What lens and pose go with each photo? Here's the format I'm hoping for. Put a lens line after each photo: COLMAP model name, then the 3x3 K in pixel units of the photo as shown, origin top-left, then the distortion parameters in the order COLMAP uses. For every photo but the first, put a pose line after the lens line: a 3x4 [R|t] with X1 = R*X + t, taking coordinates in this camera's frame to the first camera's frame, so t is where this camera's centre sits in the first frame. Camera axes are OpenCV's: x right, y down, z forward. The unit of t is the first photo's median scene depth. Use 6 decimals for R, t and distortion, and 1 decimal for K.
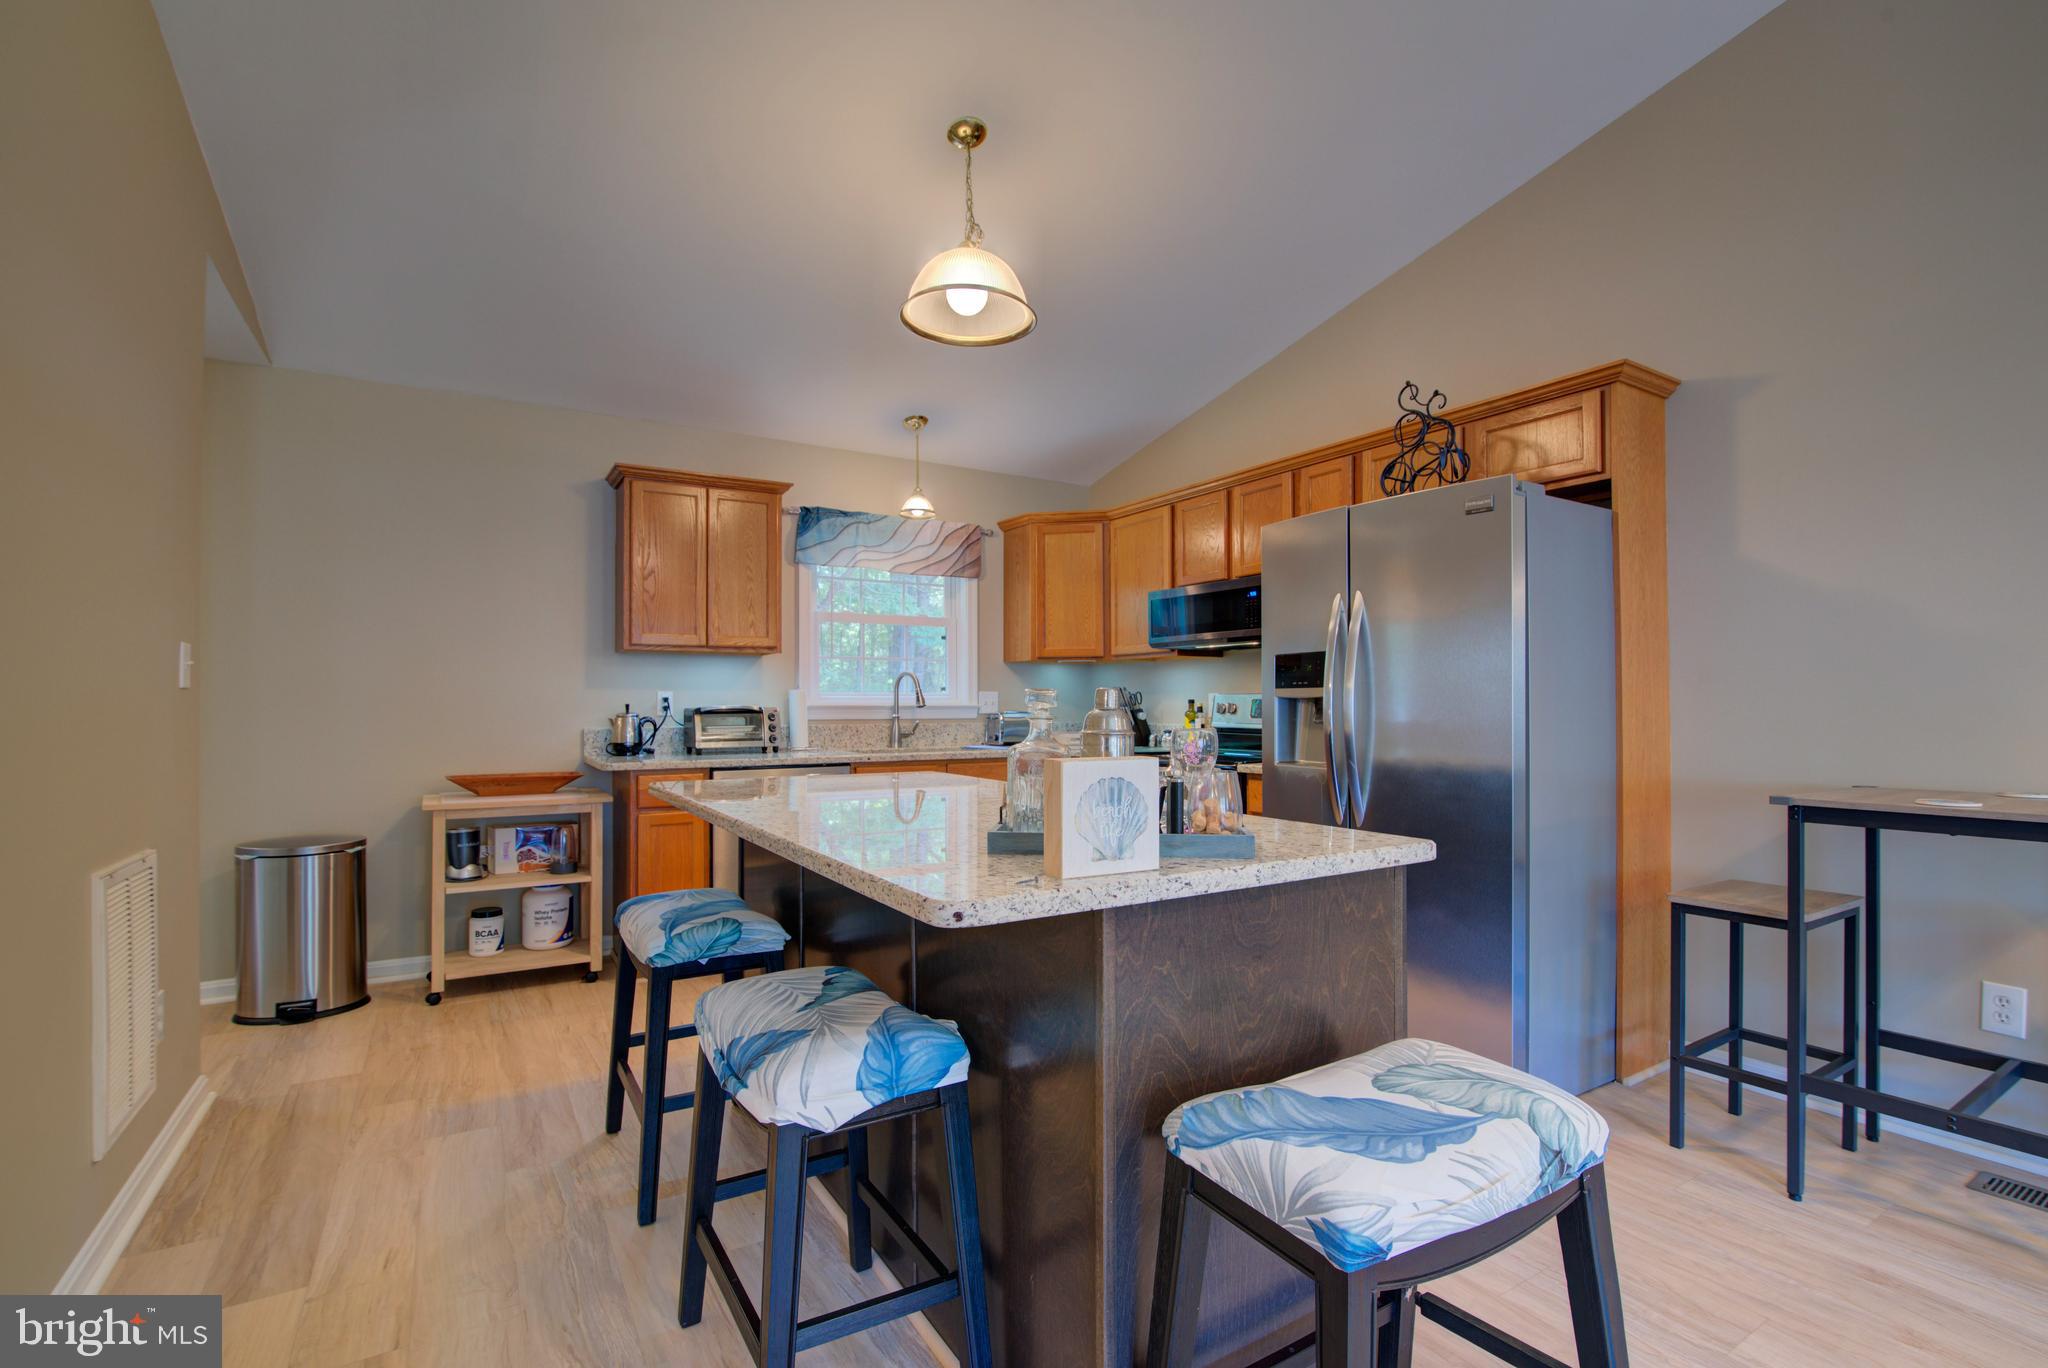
lens RADIAL K [[940.6, 0, 1026.1], [0, 940.6, 688.1], [0, 0, 1]] dist [-0.019829, 0.002016]
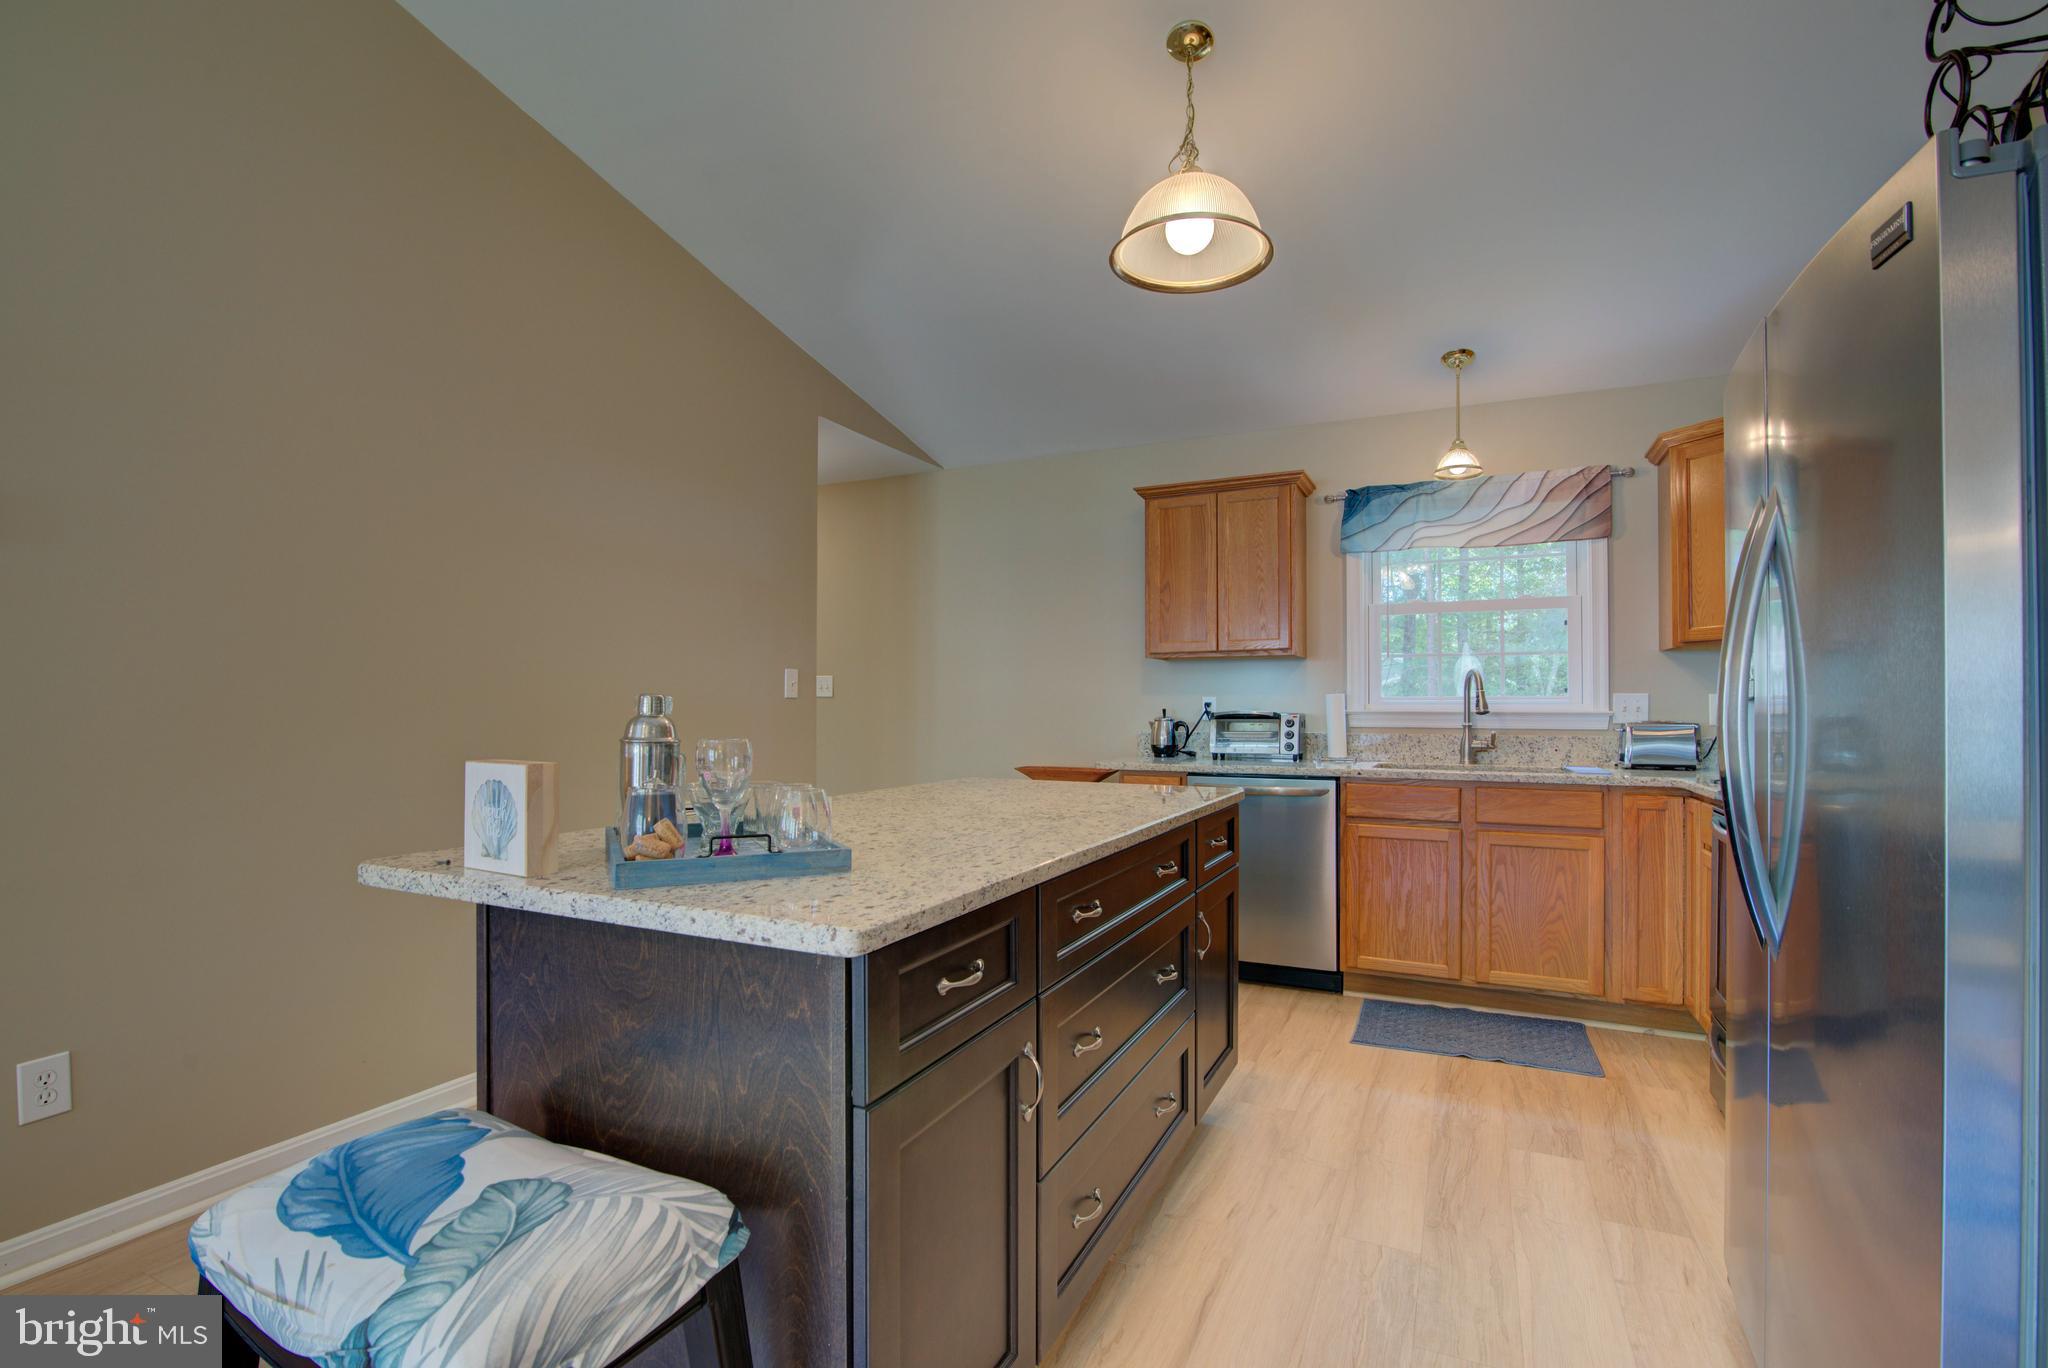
lens RADIAL K [[940.6, 0, 1030.0], [0, 940.6, 694.3], [0, 0, 1]] dist [-0.019829, 0.002016]
pose [[0.538943, -0.009140, -0.842292, 0.360126], [0.011014, 0.999932, -0.003803, 0.002705], [0.842270, -0.007227, 0.539007, 0.262286]]
